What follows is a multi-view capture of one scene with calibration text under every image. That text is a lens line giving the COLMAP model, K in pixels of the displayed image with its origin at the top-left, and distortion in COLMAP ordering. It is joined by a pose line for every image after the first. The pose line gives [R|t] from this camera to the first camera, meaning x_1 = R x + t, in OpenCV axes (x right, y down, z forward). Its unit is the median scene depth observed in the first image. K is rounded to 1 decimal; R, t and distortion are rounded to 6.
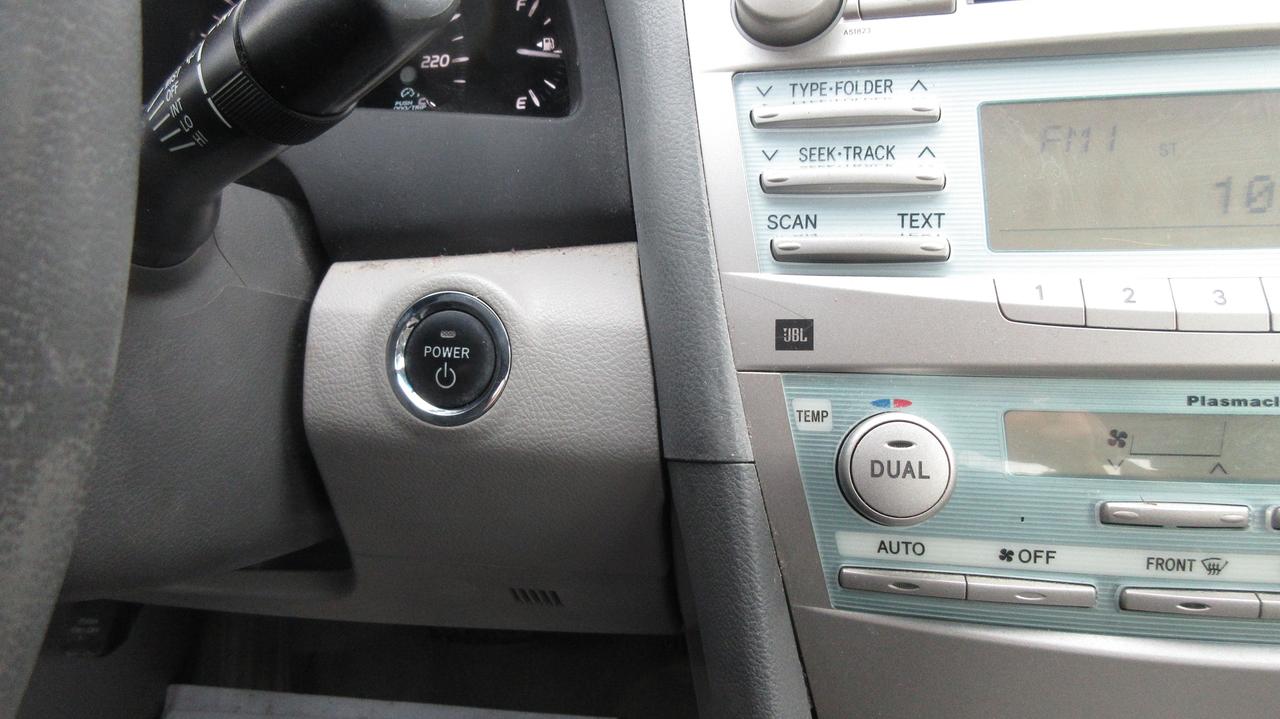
lens RADIAL K [[956.8, 0, 635.9], [0, 956.8, 352.2], [0, 0, 1]] dist [-0.017025, 0.007667]
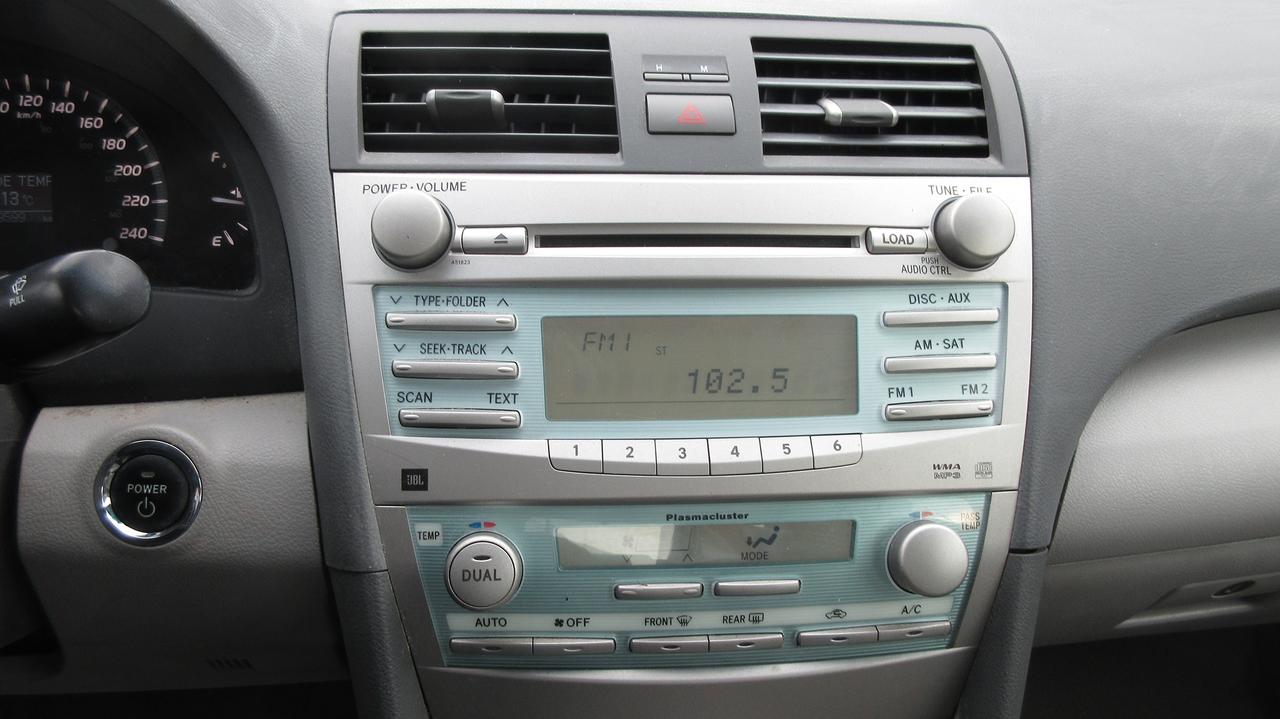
lens RADIAL K [[956.8, 0, 658.5], [0, 956.8, 335.6], [0, 0, 1]] dist [-0.017025, 0.007667]
pose [[0.958487, -0.007920, 0.285027, 0.108543], [0.006980, 0.999966, 0.004316, -0.234697], [-0.285052, -0.002147, 0.958510, -0.466648]]
